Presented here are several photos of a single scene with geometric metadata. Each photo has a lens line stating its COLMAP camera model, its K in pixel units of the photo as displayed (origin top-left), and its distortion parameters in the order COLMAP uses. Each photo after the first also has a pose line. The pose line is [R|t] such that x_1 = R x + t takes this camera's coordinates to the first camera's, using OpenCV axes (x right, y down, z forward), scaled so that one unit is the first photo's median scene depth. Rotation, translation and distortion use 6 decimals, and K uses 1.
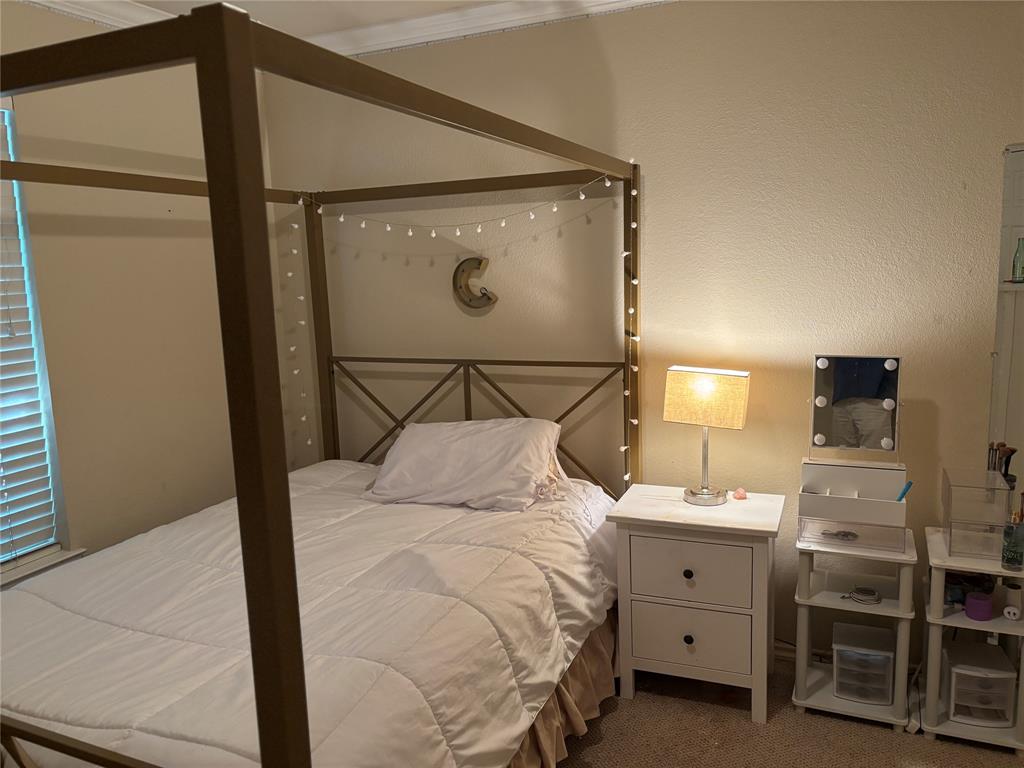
lens RADIAL K [[778.3, 0, 515.4], [0, 778.3, 386.6], [0, 0, 1]] dist [0.055562, -0.074396]
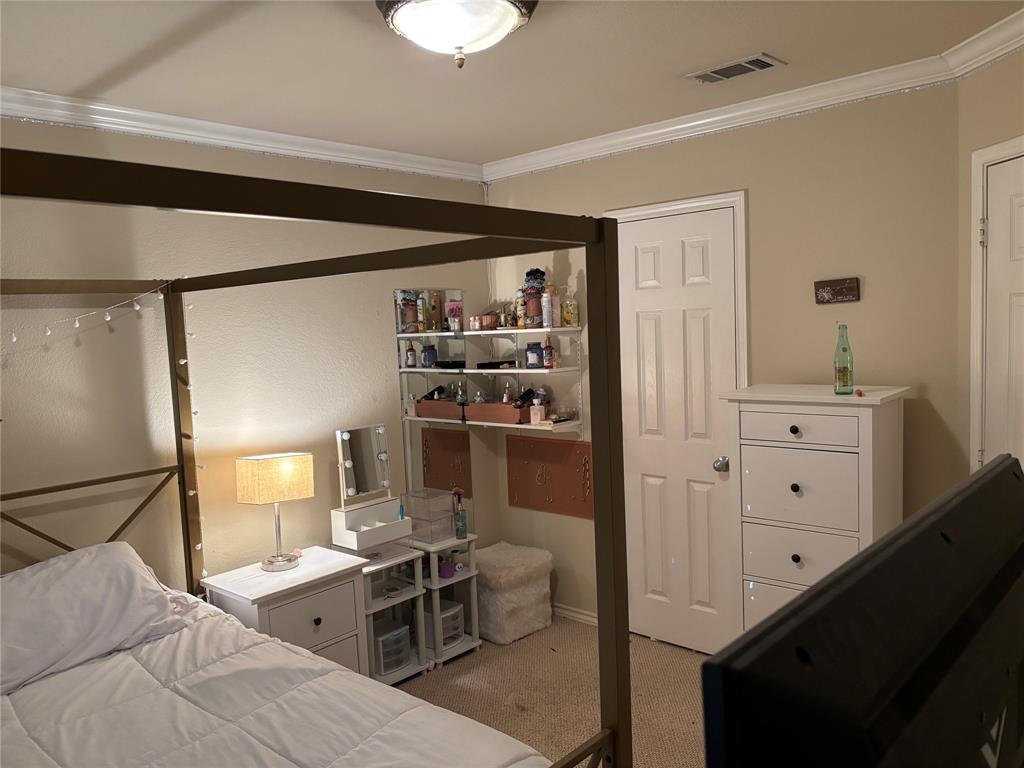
lens RADIAL K [[778.3, 0, 515.4], [0, 778.3, 386.6], [0, 0, 1]] dist [0.055562, -0.074396]
pose [[0.314204, -0.058932, 0.947525, -0.750936], [0.181240, 0.983438, 0.001066, -0.057970], [-0.931895, 0.171394, 0.319681, 0.253640]]
